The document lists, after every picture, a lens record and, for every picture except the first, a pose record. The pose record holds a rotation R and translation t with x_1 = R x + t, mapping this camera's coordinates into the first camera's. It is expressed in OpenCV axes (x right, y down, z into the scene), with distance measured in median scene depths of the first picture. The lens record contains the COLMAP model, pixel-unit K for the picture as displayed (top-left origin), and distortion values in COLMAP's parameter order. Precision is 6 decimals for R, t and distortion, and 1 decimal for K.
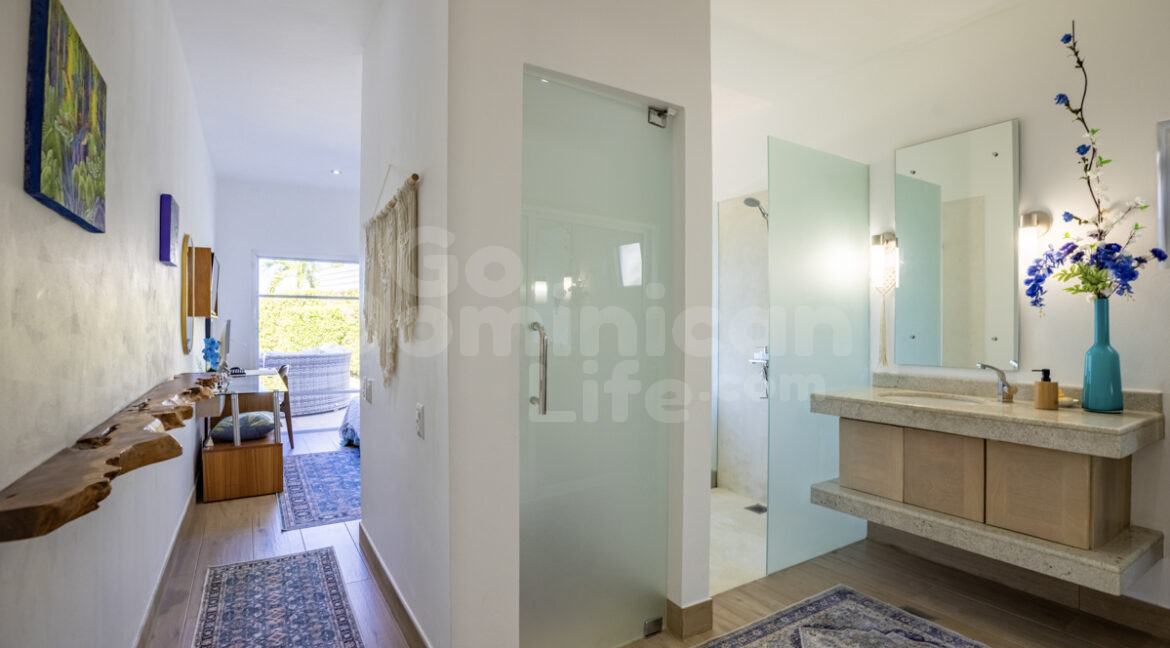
lens RADIAL K [[554.2, 0, 594.6], [0, 554.2, 322.3], [0, 0, 1]] dist [-0.047002, 0.011841]
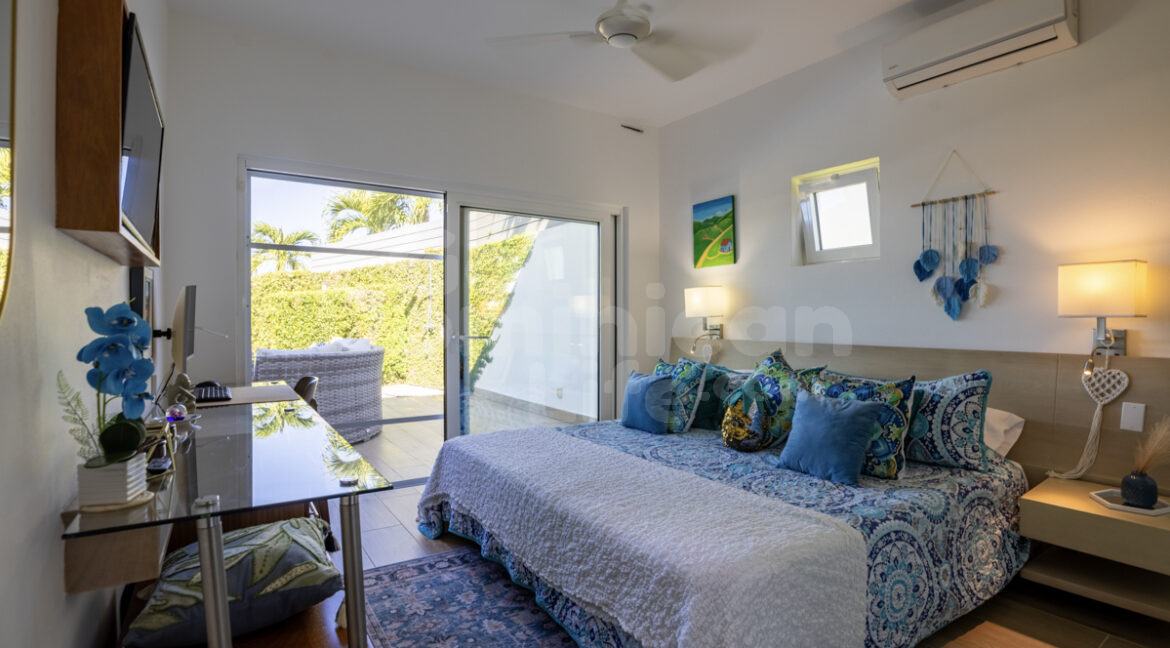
lens RADIAL K [[554.2, 0, 594.6], [0, 554.2, 322.3], [0, 0, 1]] dist [-0.047002, 0.011841]
pose [[0.999171, -0.003092, 0.040585, -0.188978], [0.002677, 0.999944, 0.010280, 0.013657], [-0.040614, -0.010163, 0.999123, 0.284427]]
